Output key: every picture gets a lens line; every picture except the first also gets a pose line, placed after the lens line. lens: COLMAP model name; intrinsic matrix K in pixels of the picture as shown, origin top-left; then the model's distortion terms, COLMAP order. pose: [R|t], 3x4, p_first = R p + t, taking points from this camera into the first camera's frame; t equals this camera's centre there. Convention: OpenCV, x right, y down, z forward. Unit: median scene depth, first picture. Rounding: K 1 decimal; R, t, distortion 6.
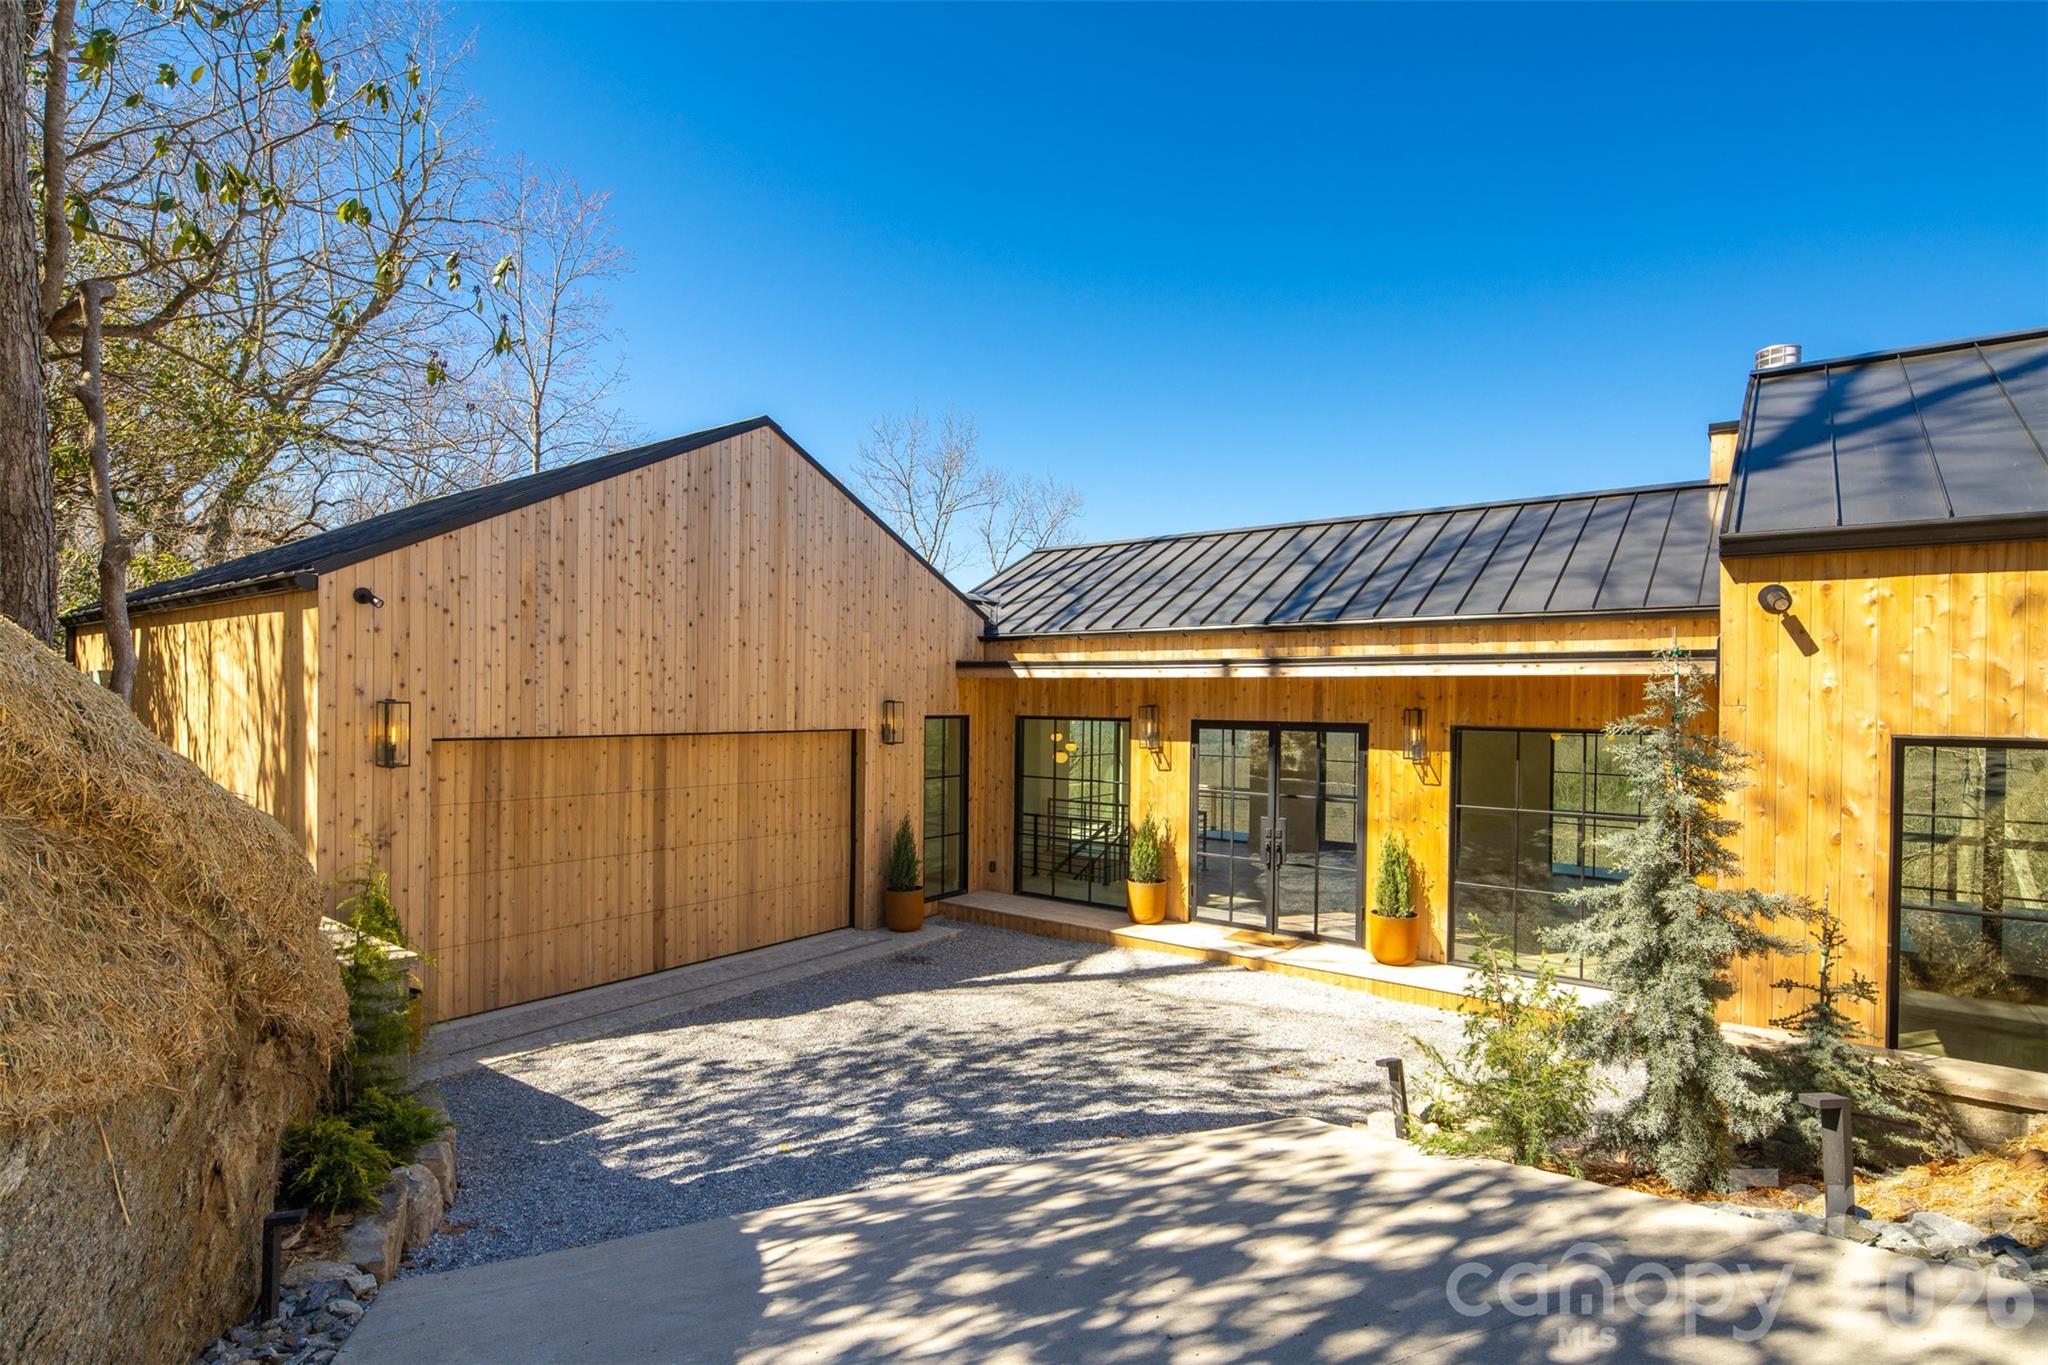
lens RADIAL K [[1009.8, 0, 1024.0], [0, 1009.8, 682.5], [0, 0, 1]] dist [0.000637, 0.000036]
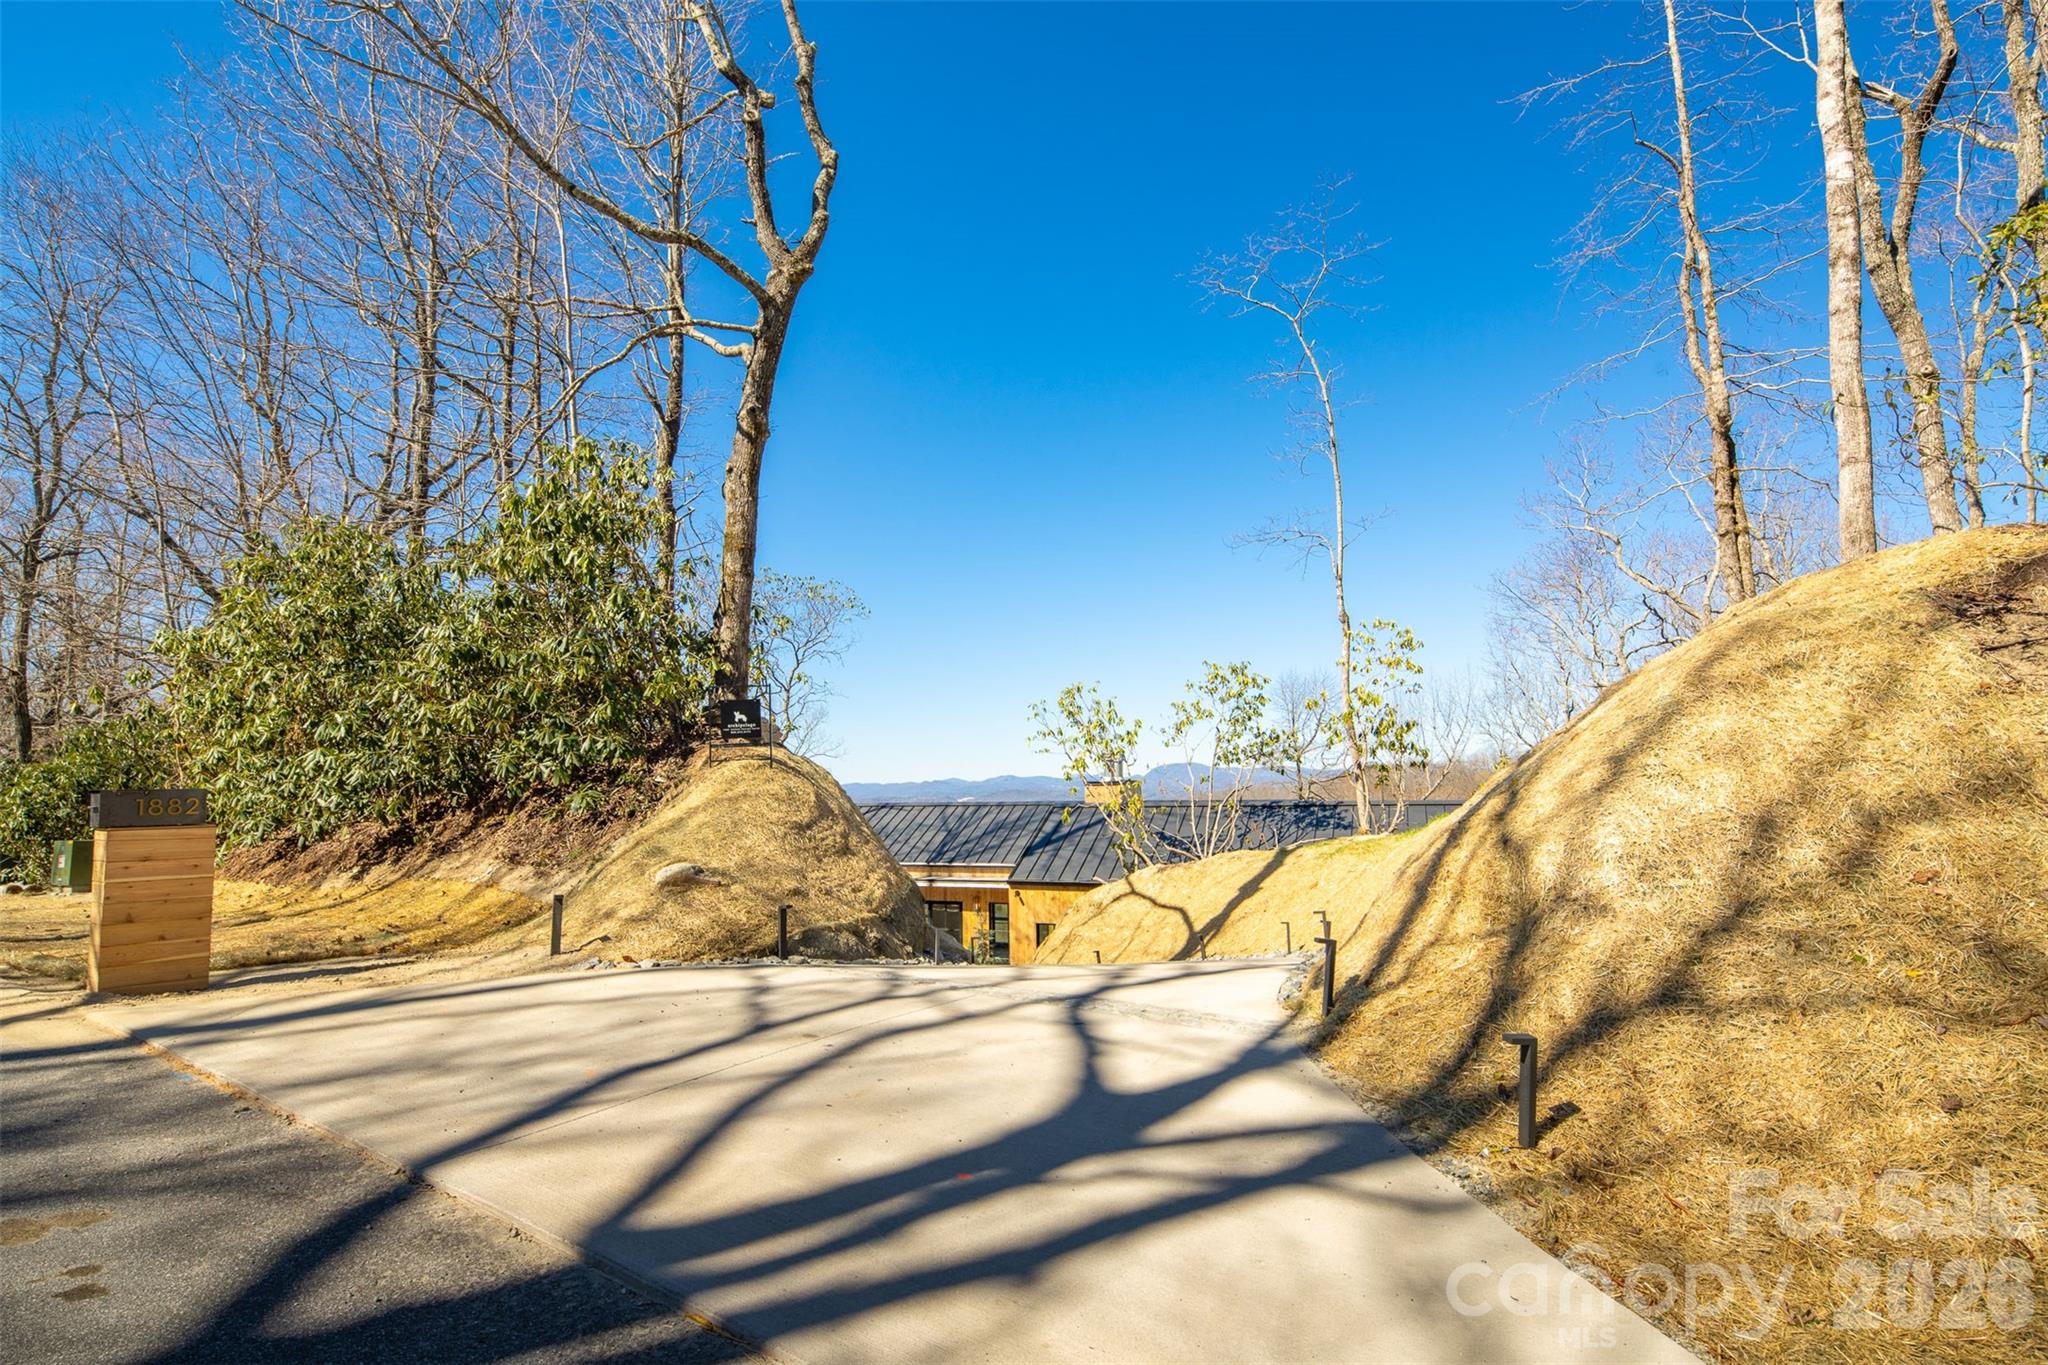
lens RADIAL K [[1009.8, 0, 1024.0], [0, 1009.8, 682.5], [0, 0, 1]] dist [0.000637, 0.000036]
pose [[0.962081, -0.005847, 0.272703, -0.227425], [0.029118, 0.996259, -0.081366, -0.309545], [-0.271207, 0.086221, 0.958652, -1.626563]]
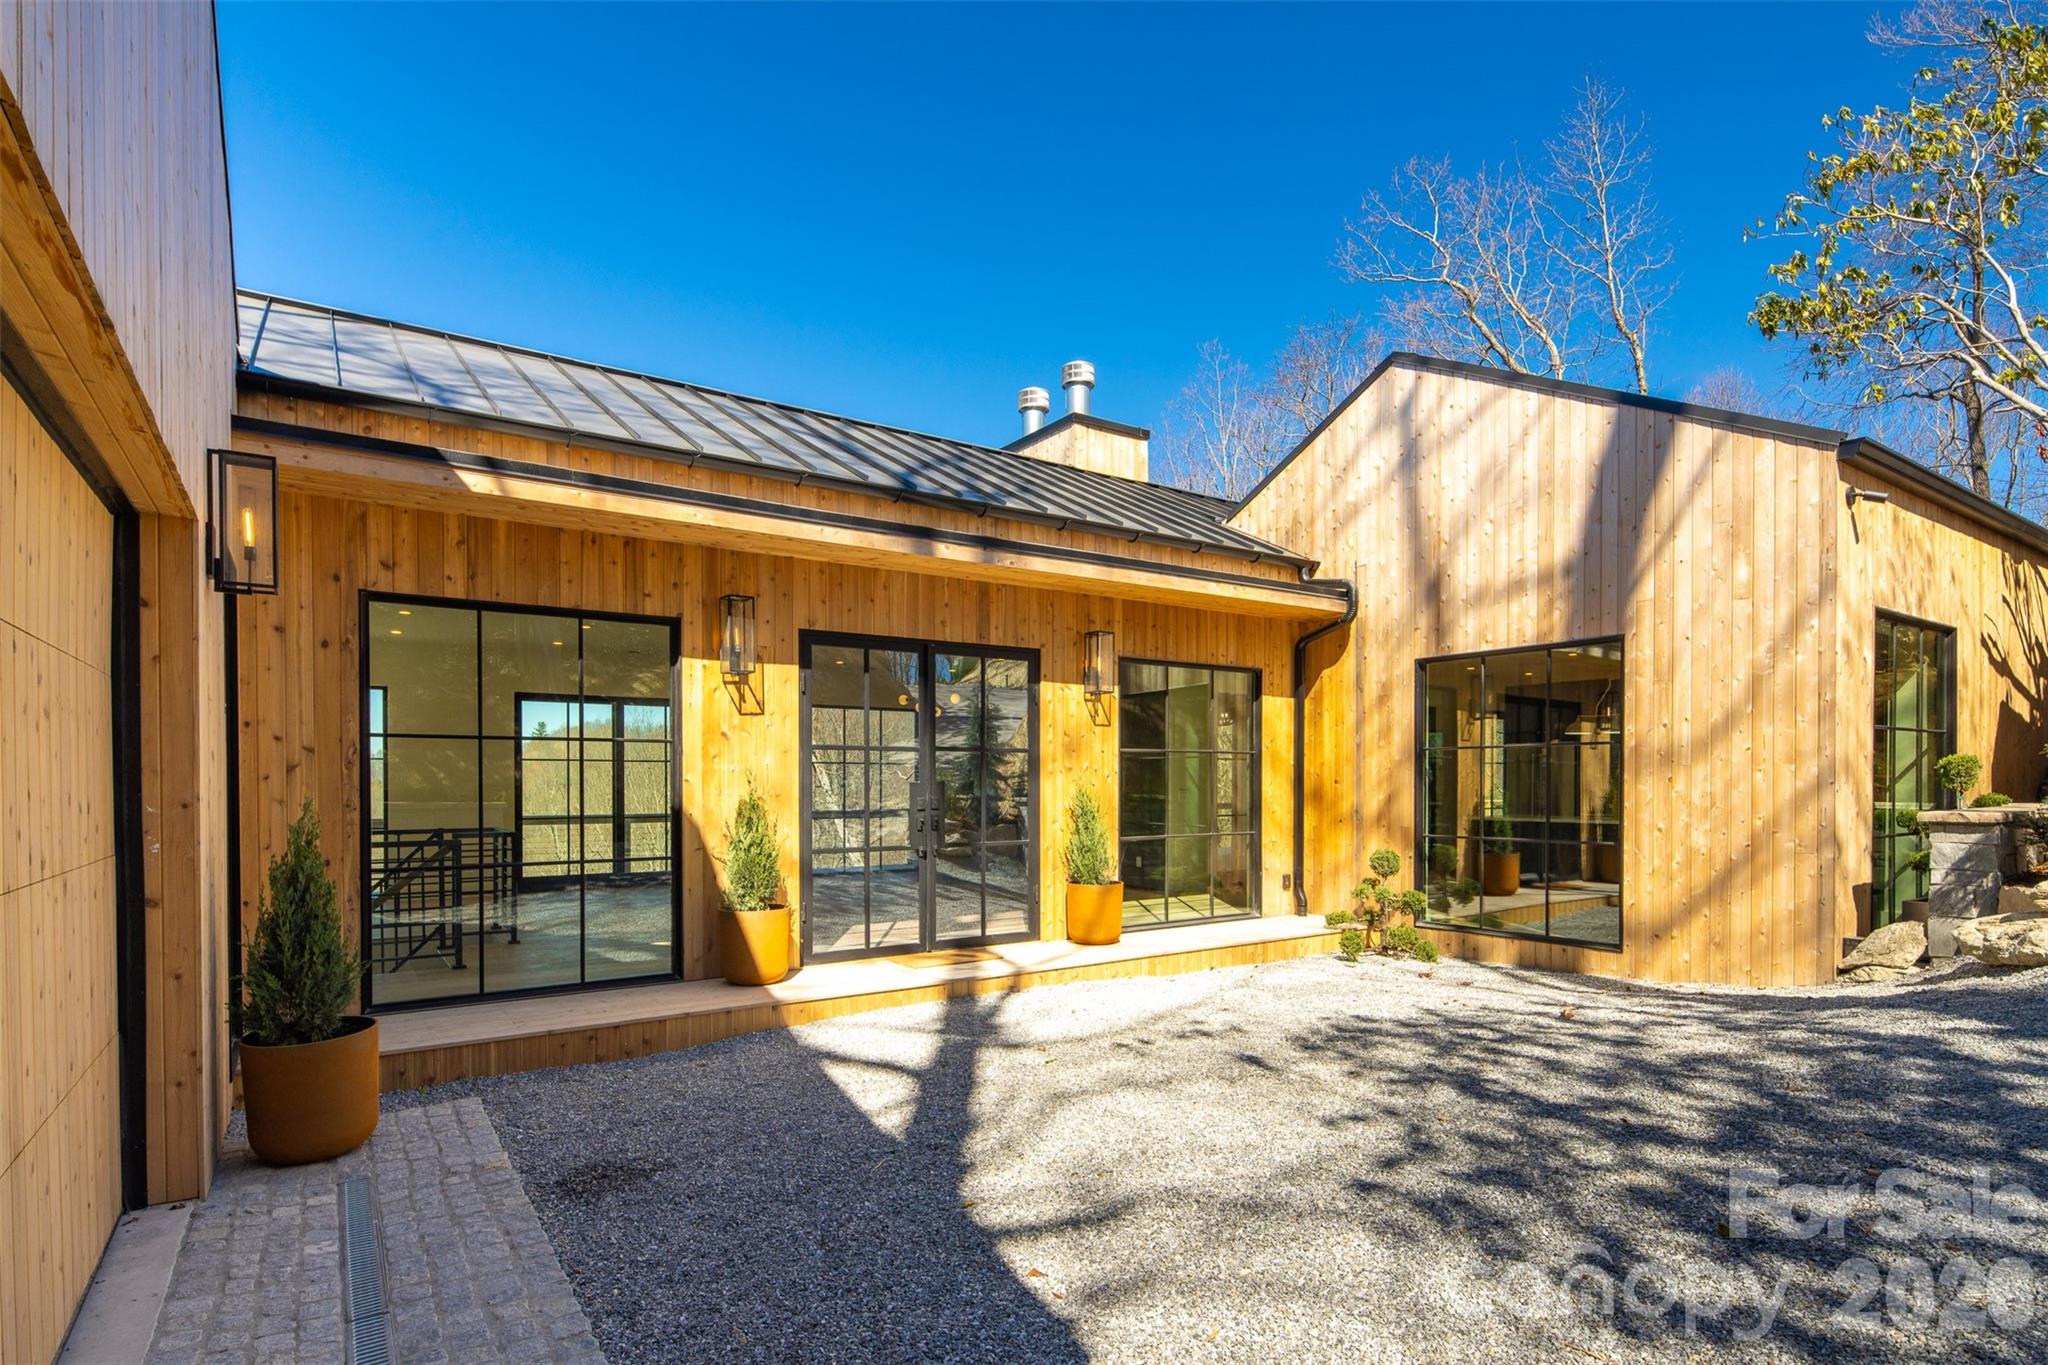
lens RADIAL K [[1028.8, 0, 1023.5], [0, 1028.8, 785.6], [0, 0, 1]] dist [0.000195, -0.000089]
pose [[0.312865, -0.010971, 0.949734, -0.412873], [-0.005354, 0.999897, 0.013314, 0.134002], [-0.949782, -0.009251, 0.312774, 0.757379]]
